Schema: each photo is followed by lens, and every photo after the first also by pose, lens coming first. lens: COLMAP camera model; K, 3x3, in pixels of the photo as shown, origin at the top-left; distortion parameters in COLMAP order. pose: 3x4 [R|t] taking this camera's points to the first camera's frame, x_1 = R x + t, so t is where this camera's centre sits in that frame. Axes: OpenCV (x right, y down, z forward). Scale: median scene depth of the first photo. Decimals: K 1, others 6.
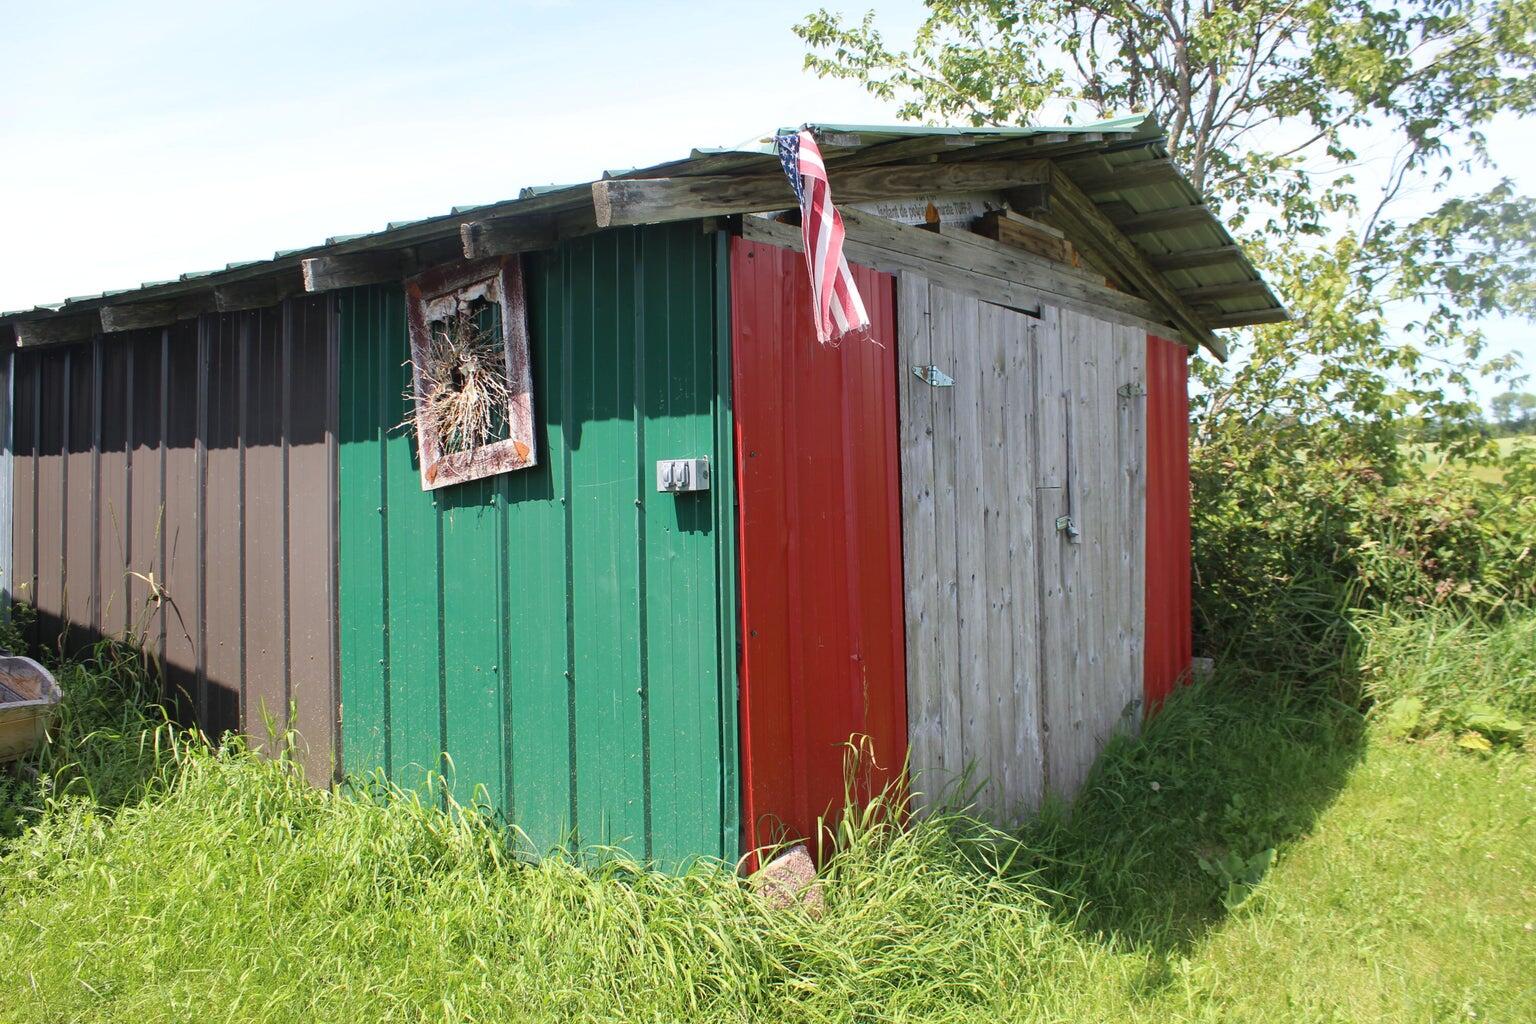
lens RADIAL K [[1267.9, 0, 767.5], [0, 1267.9, 479.8], [0, 0, 1]] dist [-0.083231, -0.001430]
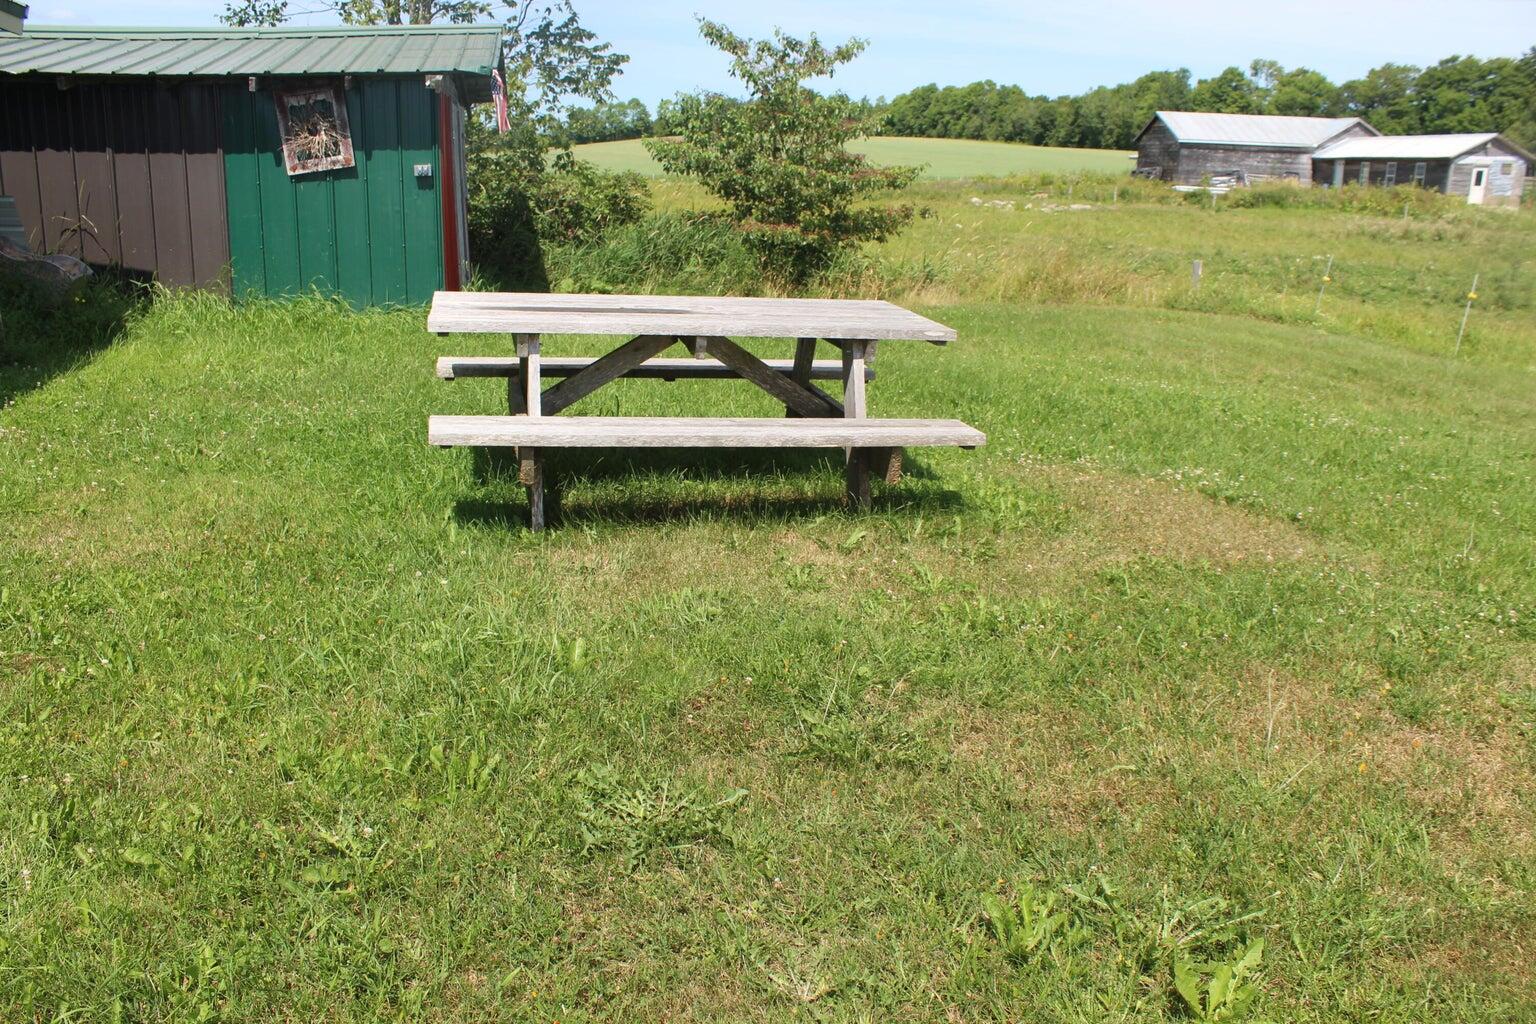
lens RADIAL K [[1267.9, 0, 767.5], [0, 1267.9, 479.8], [0, 0, 1]] dist [-0.083231, -0.001430]
pose [[0.712506, -0.138400, 0.687881, -1.379567], [-0.021526, 0.975581, 0.218581, 0.037638], [-0.701335, -0.170548, 0.692129, -1.471003]]
